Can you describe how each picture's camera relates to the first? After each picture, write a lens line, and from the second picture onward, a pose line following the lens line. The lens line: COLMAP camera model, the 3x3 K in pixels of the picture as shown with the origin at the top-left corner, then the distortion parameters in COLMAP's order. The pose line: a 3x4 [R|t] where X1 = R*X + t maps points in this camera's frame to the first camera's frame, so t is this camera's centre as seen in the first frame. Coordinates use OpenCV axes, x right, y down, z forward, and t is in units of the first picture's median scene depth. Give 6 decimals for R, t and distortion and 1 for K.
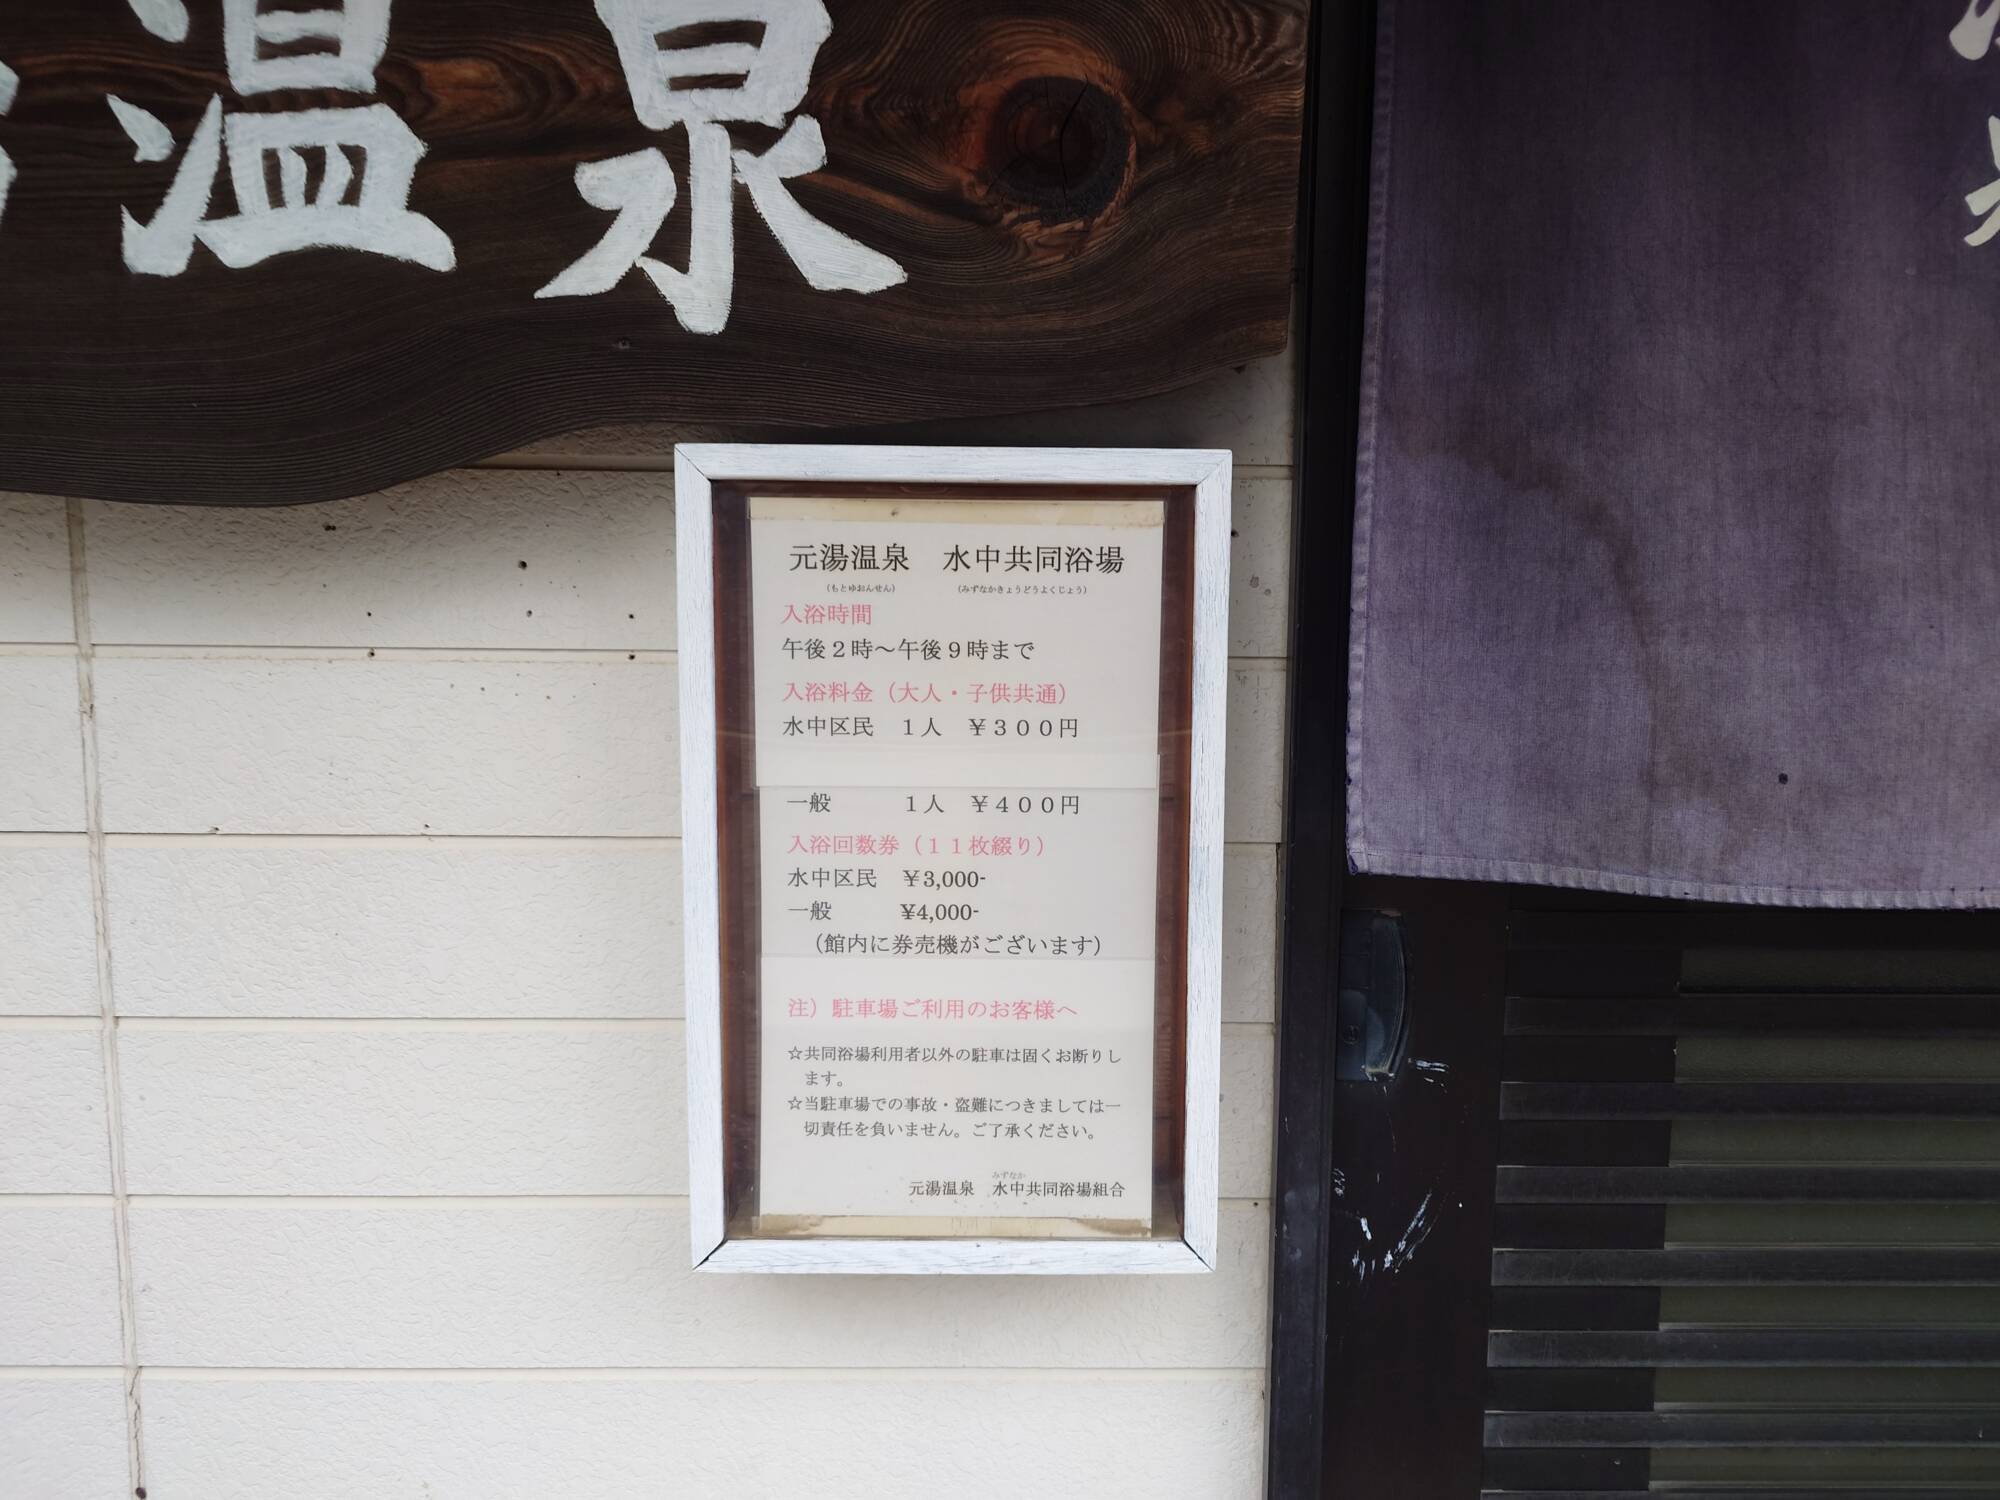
lens RADIAL K [[1368.5, 0, 1000.0], [0, 1368.5, 750.0], [0, 0, 1]] dist [0.006077, 0.005661]
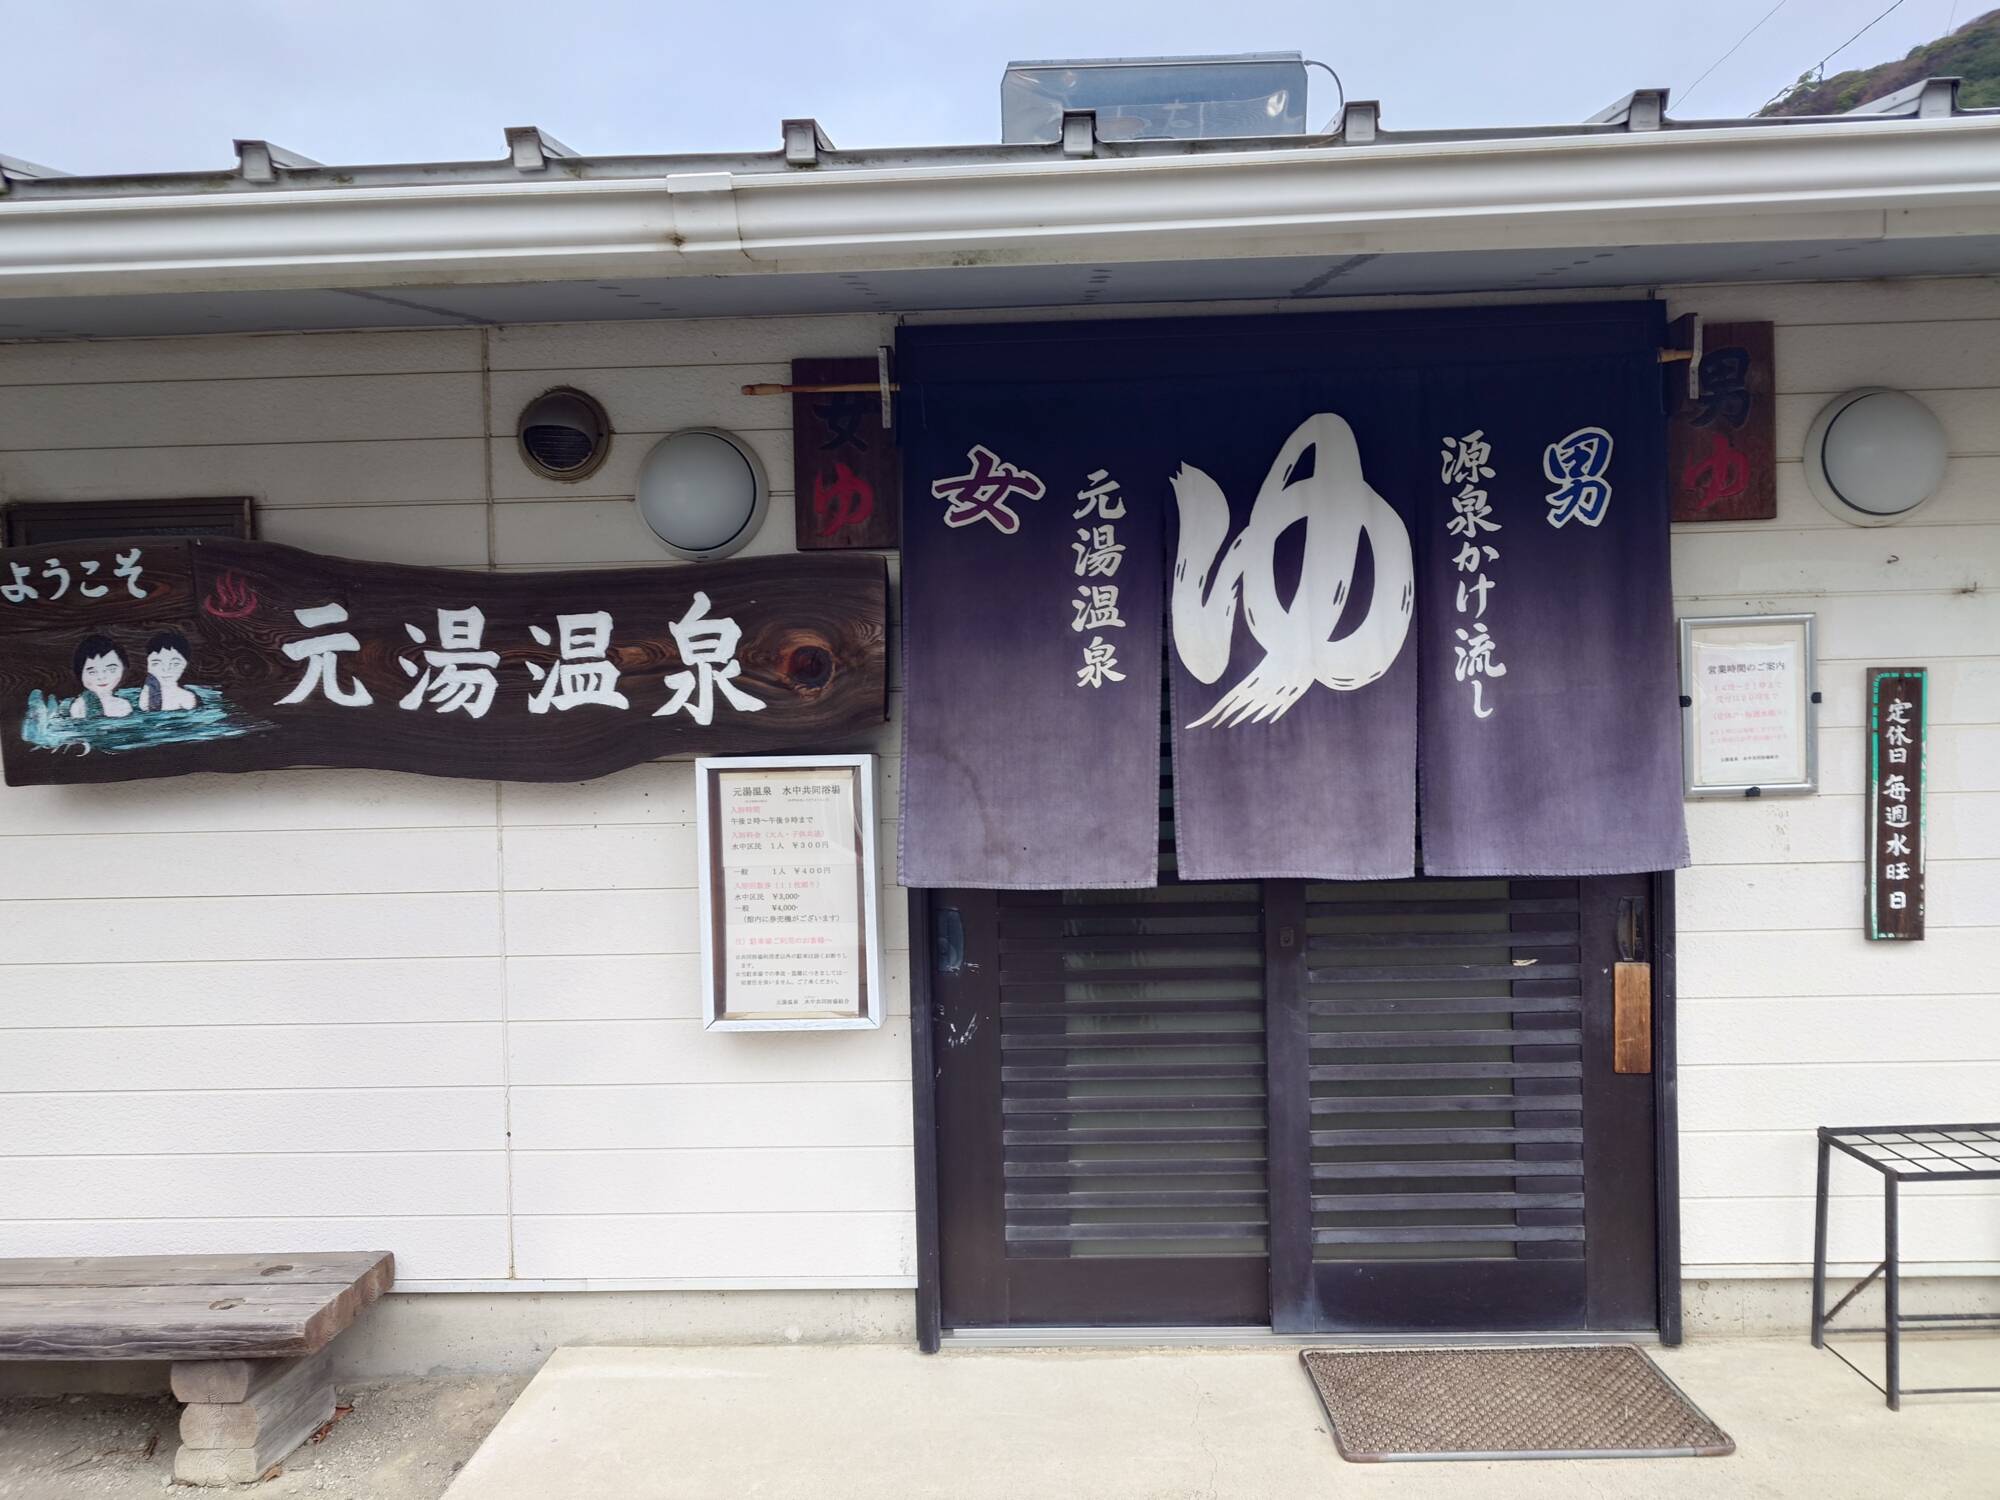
lens RADIAL K [[1368.5, 0, 1000.0], [0, 1368.5, 750.0], [0, 0, 1]] dist [0.006077, 0.005661]
pose [[0.998402, -0.031150, -0.047148, 0.618152], [0.026528, 0.995060, -0.095666, 0.079514], [0.049895, 0.094262, 0.994296, -2.125310]]
